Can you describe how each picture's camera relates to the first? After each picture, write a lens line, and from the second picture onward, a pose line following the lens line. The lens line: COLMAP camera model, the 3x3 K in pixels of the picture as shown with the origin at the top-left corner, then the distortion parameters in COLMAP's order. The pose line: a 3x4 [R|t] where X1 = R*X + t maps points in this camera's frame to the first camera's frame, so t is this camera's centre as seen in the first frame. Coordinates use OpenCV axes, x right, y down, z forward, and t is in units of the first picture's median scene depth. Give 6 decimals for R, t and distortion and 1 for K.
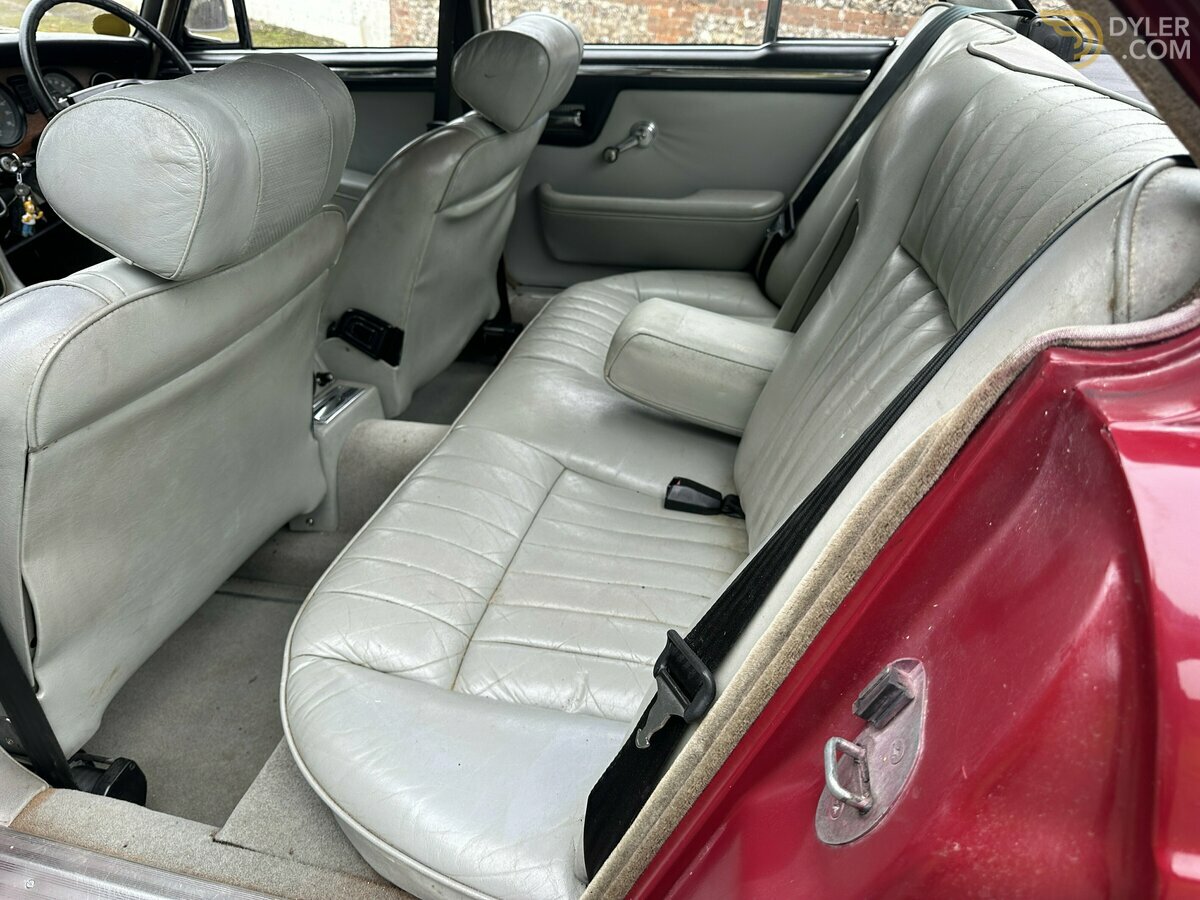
lens RADIAL K [[853.3, 0, 591.6], [0, 853.3, 454.4], [0, 0, 1]] dist [-0.004979, -0.006698]
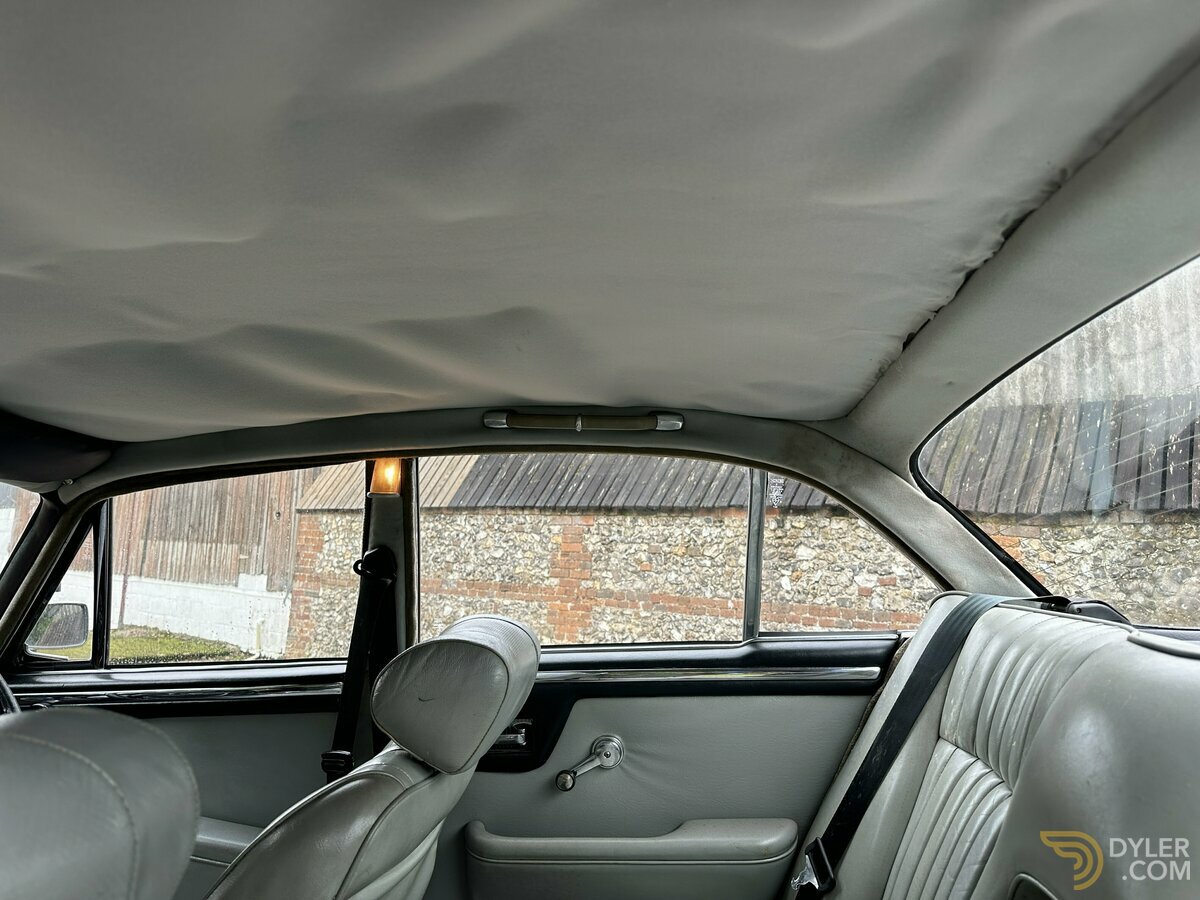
lens RADIAL K [[860.2, 0, 608.0], [0, 860.2, 445.8], [0, 0, 1]] dist [0.127098, -0.213854]
pose [[0.990224, -0.002246, 0.139469, -0.049760], [0.087558, 0.788355, -0.608959, -0.107792], [-0.108583, 0.615217, 0.780844, 0.196570]]
